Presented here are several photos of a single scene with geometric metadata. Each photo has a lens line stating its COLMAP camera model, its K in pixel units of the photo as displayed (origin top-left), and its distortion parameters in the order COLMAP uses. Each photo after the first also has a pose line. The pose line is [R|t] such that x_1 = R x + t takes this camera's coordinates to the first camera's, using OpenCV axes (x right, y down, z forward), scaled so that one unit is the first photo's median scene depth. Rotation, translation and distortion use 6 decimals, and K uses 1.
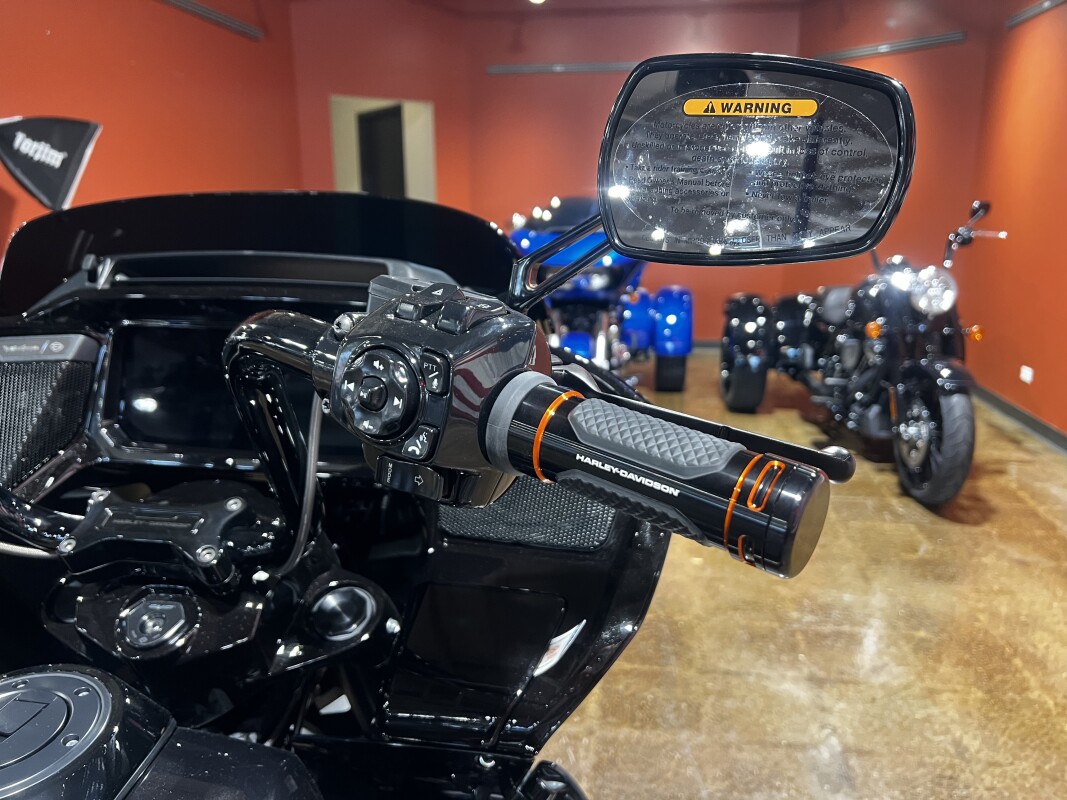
lens RADIAL K [[806.3, 0, 539.7], [0, 806.3, 397.5], [0, 0, 1]] dist [0.030255, -0.038914]
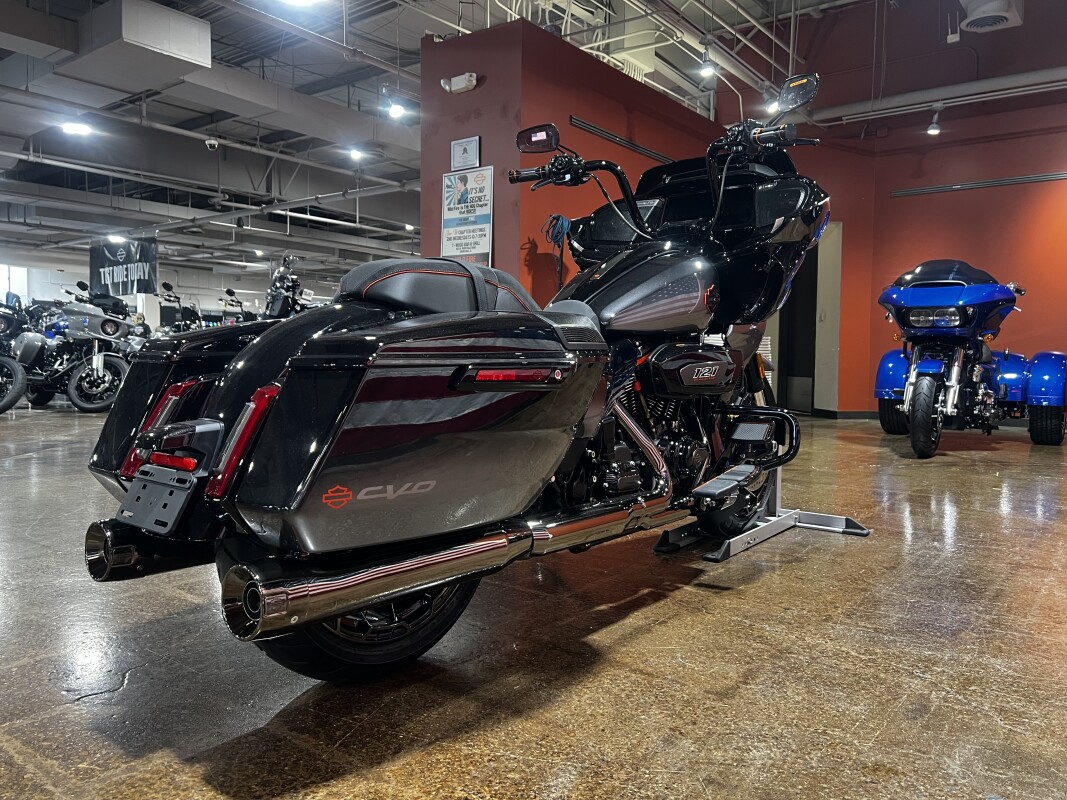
lens RADIAL K [[802.8, 0, 543.6], [0, 802.8, 399.2], [0, 0, 1]] dist [0.037156, -0.044917]
pose [[0.872245, 0.033607, -0.487913, 0.143563], [-0.126616, 0.979141, -0.158910, 0.279063], [0.472395, 0.200386, 0.858306, -0.407679]]
